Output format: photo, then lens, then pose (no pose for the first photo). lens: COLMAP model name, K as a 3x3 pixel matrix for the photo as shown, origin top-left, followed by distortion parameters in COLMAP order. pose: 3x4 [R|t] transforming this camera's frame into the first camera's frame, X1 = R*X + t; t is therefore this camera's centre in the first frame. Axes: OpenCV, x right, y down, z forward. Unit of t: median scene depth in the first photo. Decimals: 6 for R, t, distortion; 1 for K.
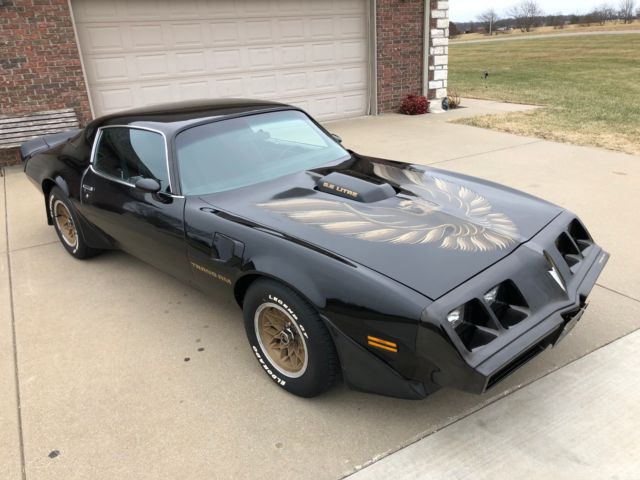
lens RADIAL K [[521.4, 0, 323.1], [0, 521.4, 239.0], [0, 0, 1]] dist [0.023180, 0.004898]
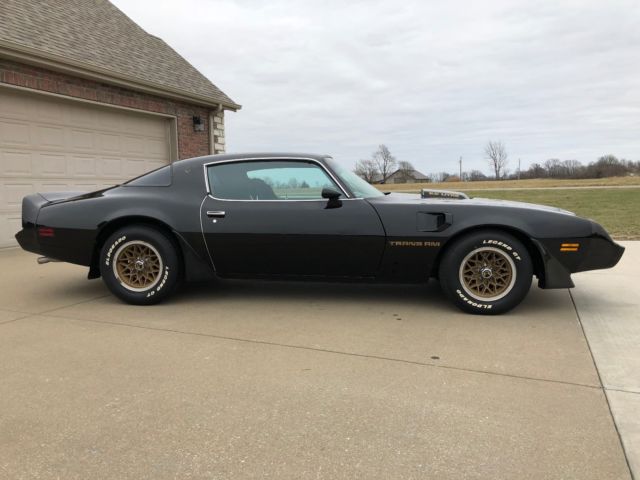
lens RADIAL K [[521.4, 0, 325.2], [0, 521.4, 242.1], [0, 0, 1]] dist [0.023180, 0.004898]
pose [[0.786442, -0.026543, 0.617094, -1.219161], [0.202955, 0.954707, -0.217587, 0.304710], [-0.583368, 0.296362, 0.756208, 0.124810]]
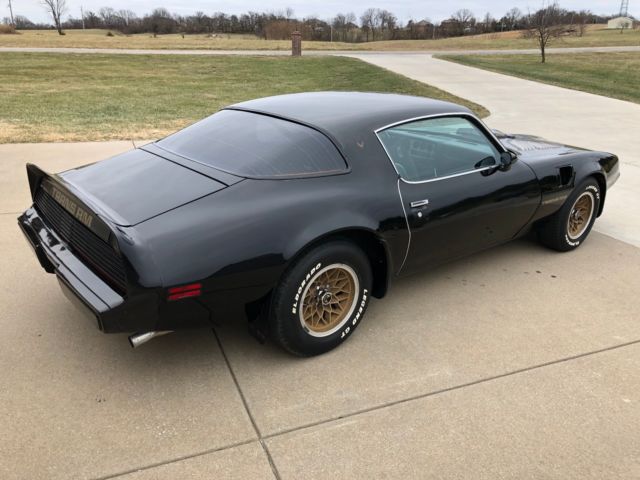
lens RADIAL K [[521.4, 0, 317.5], [0, 521.4, 239.1], [0, 0, 1]] dist [0.023180, 0.004898]
pose [[0.132291, -0.305653, 0.942908, -1.596022], [0.341102, 0.907206, 0.246223, -0.382597], [-0.930671, 0.289055, 0.224274, 1.293660]]
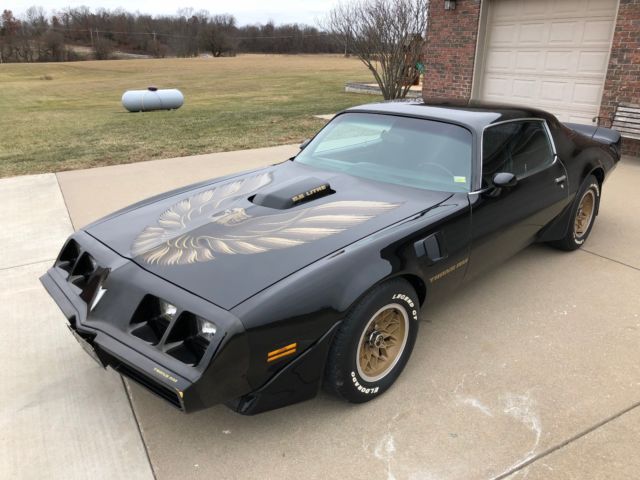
lens RADIAL K [[521.4, 0, 320.5], [0, 521.4, 235.9], [0, 0, 1]] dist [0.023180, 0.004898]
pose [[-0.017457, 0.395376, -0.918354, 1.089212], [-0.367626, 0.851616, 0.373632, -0.455789], [0.929810, 0.344133, 0.130484, 1.027664]]
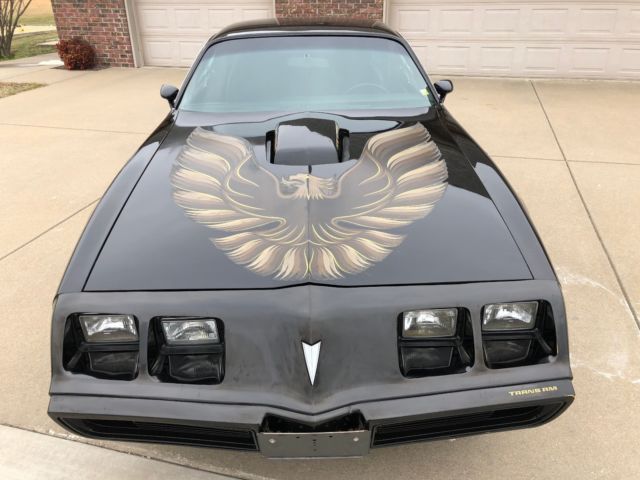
lens RADIAL K [[521.4, 0, 318.8], [0, 521.4, 240.0], [0, 0, 1]] dist [0.023180, 0.004898]
pose [[0.704124, 0.355593, -0.614624, 0.640315], [-0.281421, 0.934441, 0.218224, -0.150078], [0.651929, 0.019311, 0.758034, 0.476882]]
